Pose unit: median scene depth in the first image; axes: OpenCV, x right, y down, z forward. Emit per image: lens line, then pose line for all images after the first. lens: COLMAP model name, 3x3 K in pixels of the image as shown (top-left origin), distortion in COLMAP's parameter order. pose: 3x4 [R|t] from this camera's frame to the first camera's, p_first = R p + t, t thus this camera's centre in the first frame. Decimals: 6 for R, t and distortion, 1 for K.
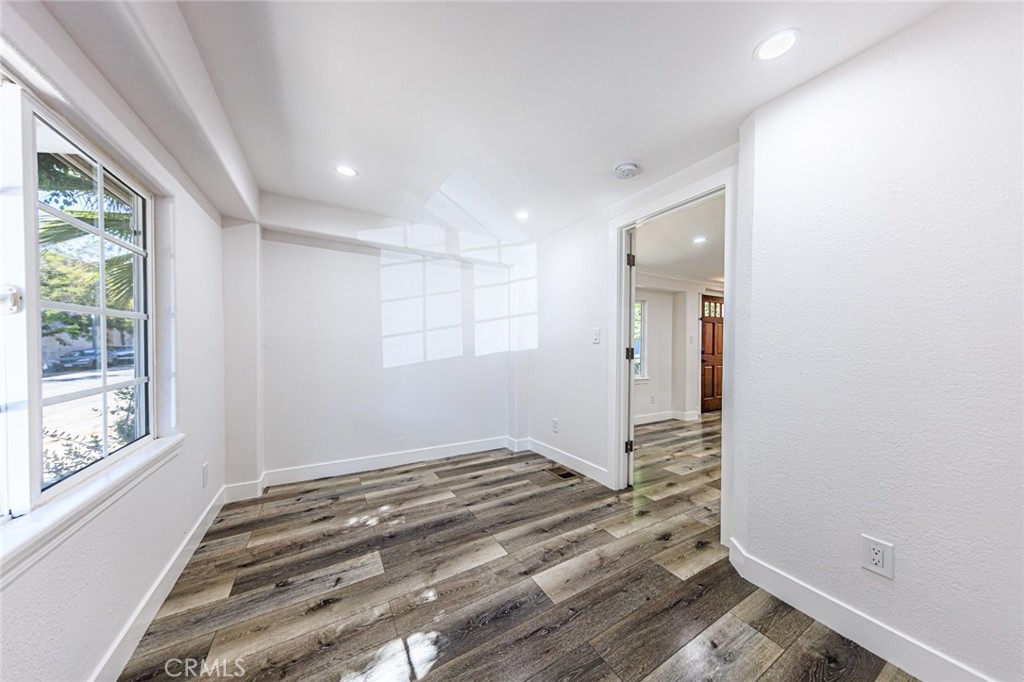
lens RADIAL K [[321.5, 0, 512.2], [0, 321.5, 345.1], [0, 0, 1]] dist [0.007383, -0.001462]
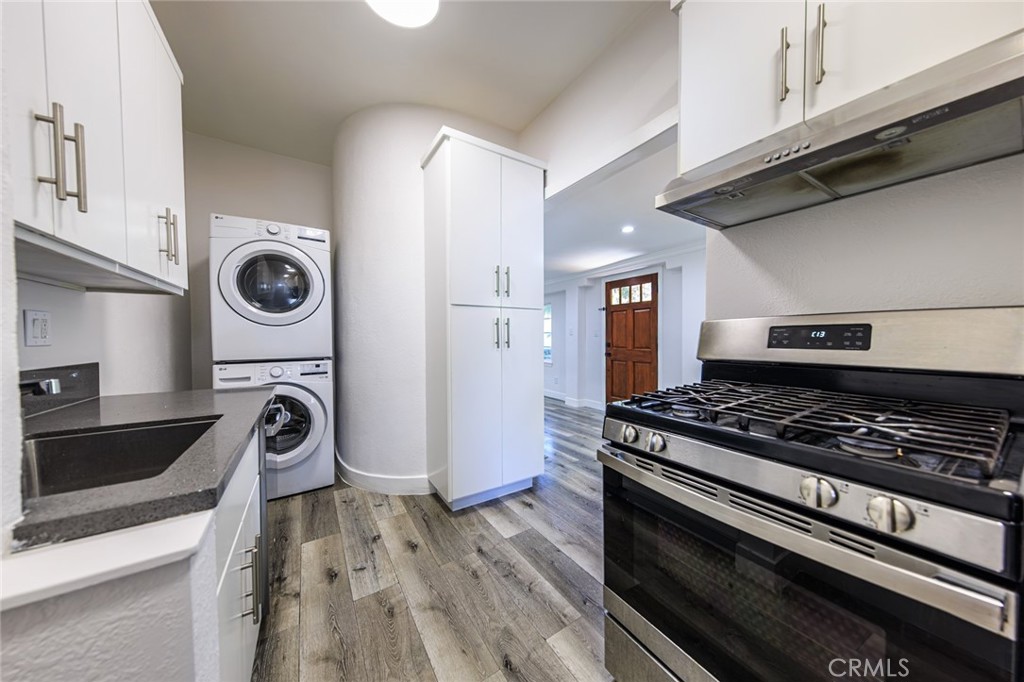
lens RADIAL K [[324.6, 0, 513.9], [0, 324.6, 342.2], [0, 0, 1]] dist [0.007219, -0.000062]
pose [[0.038919, 0.009168, -0.999200, 3.795633], [-0.004183, 0.999951, 0.009012, 0.015432], [0.999234, 0.003829, 0.038955, 1.794318]]
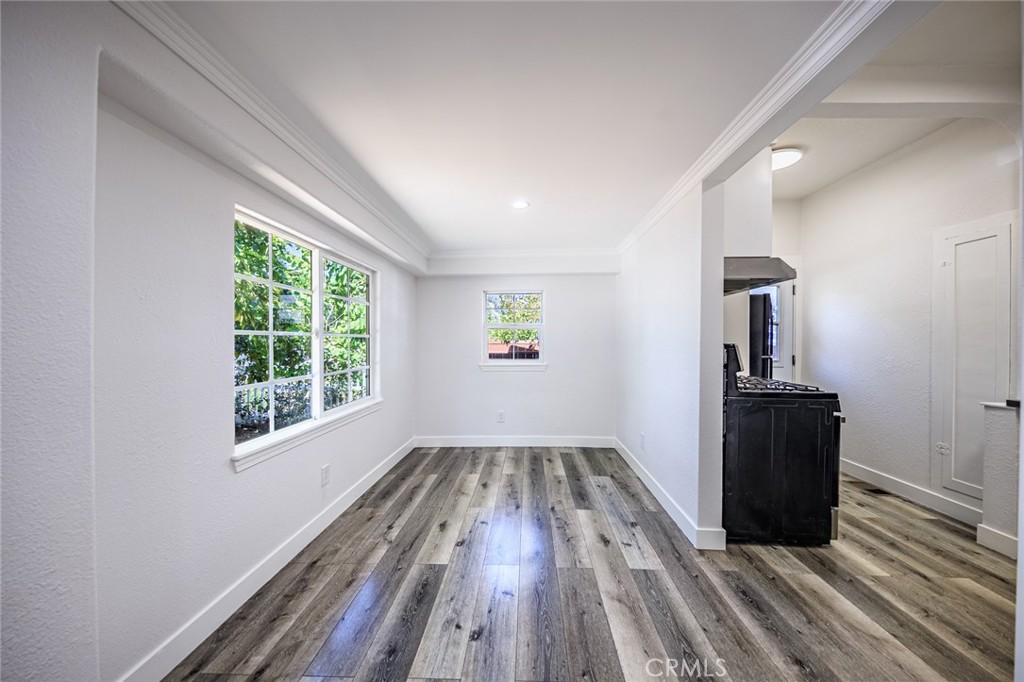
lens RADIAL K [[327.6, 0, 515.7], [0, 327.6, 343.1], [0, 0, 1]] dist [-0.007923, -0.000284]
pose [[0.541530, -0.006672, 0.840655, 2.104585], [0.006327, 0.999973, 0.003860, -0.031158], [-0.840658, 0.003228, 0.541557, 2.209592]]
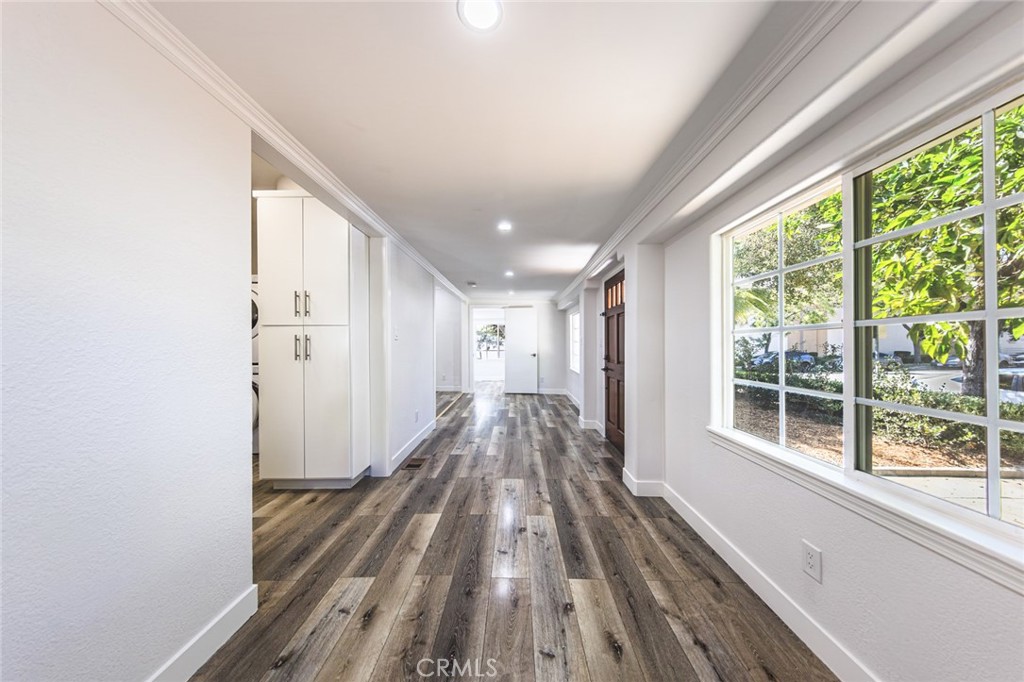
lens RADIAL K [[320.7, 0, 516.5], [0, 320.7, 346.1], [0, 0, 1]] dist [0.005919, -0.000078]
pose [[-0.507324, -0.000773, -0.861755, 3.402392], [-0.006744, 0.999973, 0.003073, -0.019228], [0.861729, 0.007371, -0.507315, 3.068584]]
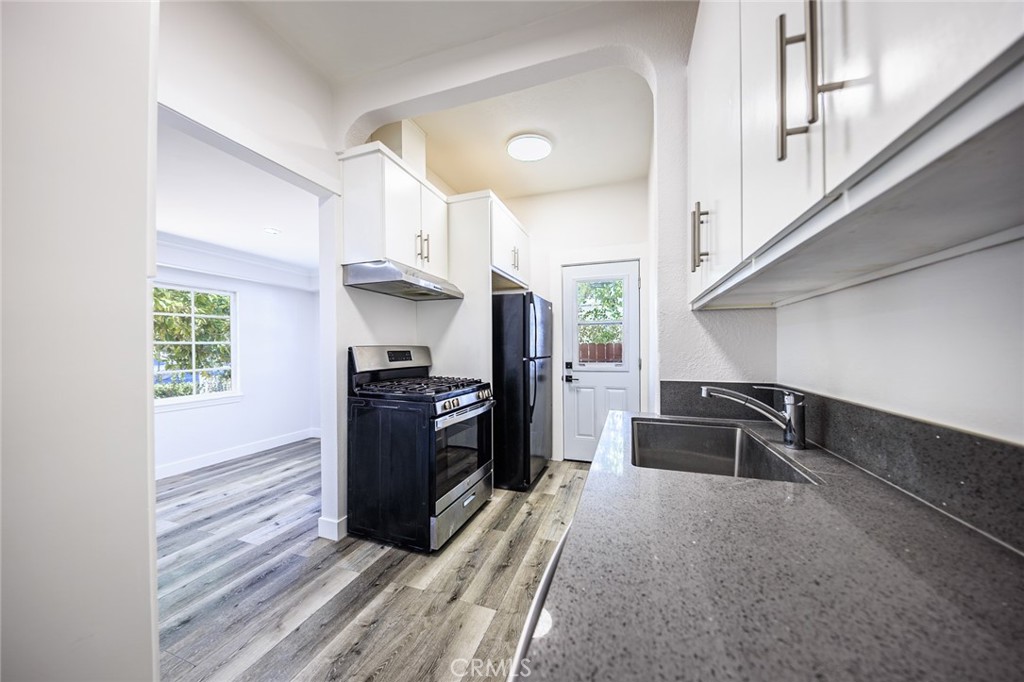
lens RADIAL K [[329.2, 0, 525.0], [0, 329.2, 349.7], [0, 0, 1]] dist [-0.009392, -0.000397]
pose [[0.747431, -0.012981, 0.664213, 2.924998], [0.017264, 0.999851, 0.000114, -0.002947], [-0.664115, 0.011382, 0.747543, 1.163418]]
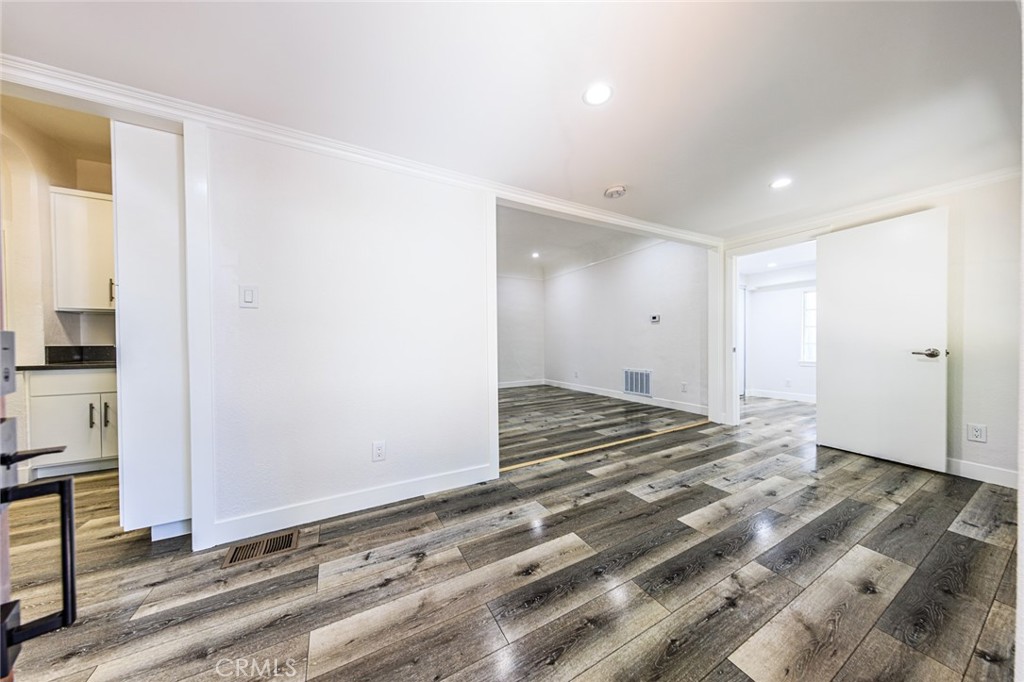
lens RADIAL K [[321.5, 0, 512.2], [0, 321.5, 345.1], [0, 0, 1]] dist [0.007383, -0.001462]
pose [[-0.999677, -0.000215, 0.025429, 1.763340], [0.000330, 0.999771, 0.021410, 0.036015], [-0.025428, 0.021411, -0.999447, 2.657730]]
